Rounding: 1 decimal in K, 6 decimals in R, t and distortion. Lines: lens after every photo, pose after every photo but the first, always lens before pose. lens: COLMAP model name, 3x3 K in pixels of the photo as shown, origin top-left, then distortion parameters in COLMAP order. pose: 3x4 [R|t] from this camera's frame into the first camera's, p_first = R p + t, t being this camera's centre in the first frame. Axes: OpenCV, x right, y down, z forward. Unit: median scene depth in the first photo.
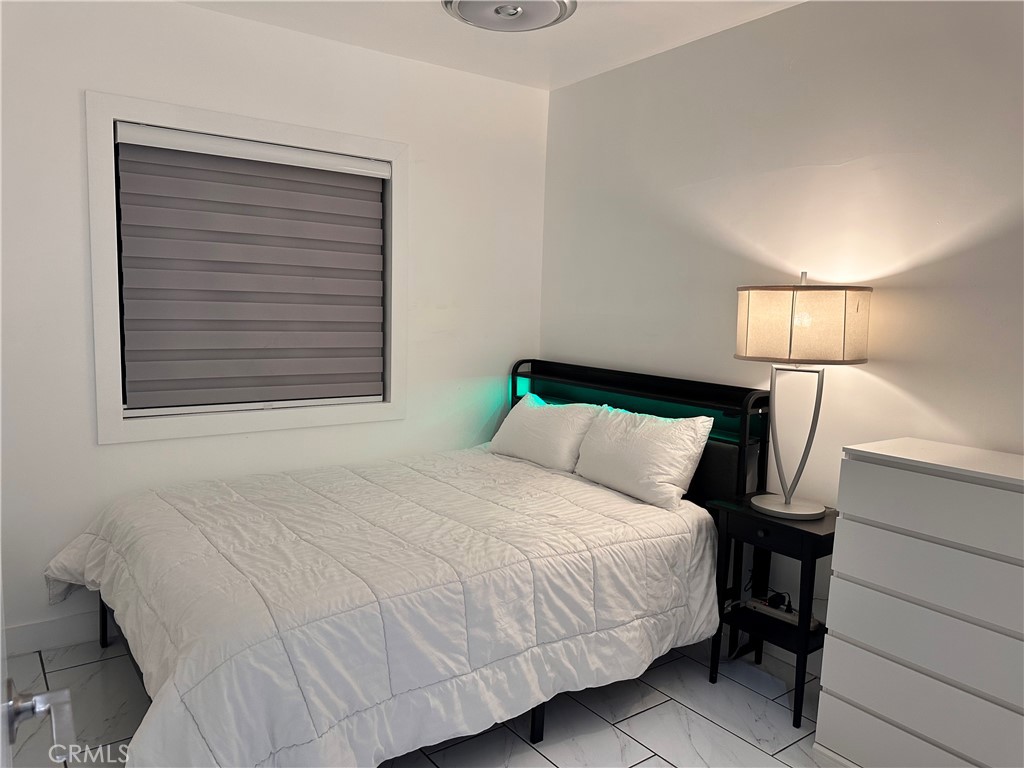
lens RADIAL K [[717.7, 0, 509.9], [0, 717.7, 382.6], [0, 0, 1]] dist [0.079693, -0.096814]
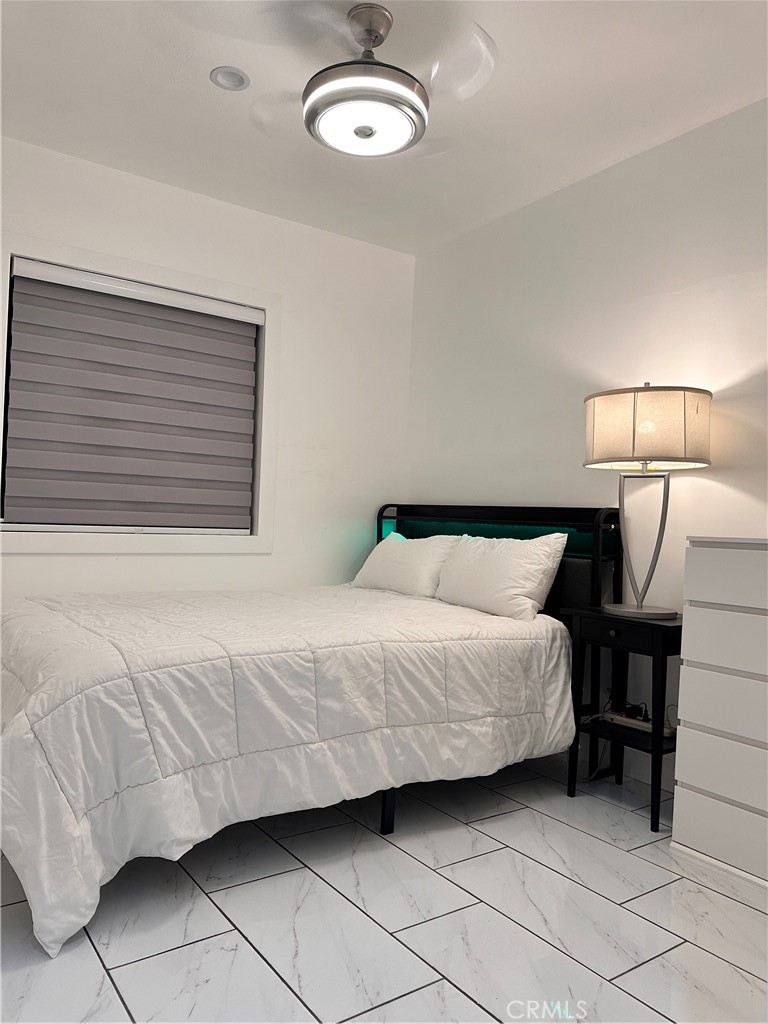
lens RADIAL K [[718.4, 0, 376.1], [0, 718.4, 514.1], [0, 0, 1]] dist [0.073056, -0.088127]
pose [[0.999695, 0.009160, -0.022927, 0.038083], [-0.011954, 0.992102, -0.124862, 0.174498], [0.021602, 0.125098, 0.991909, -0.030910]]
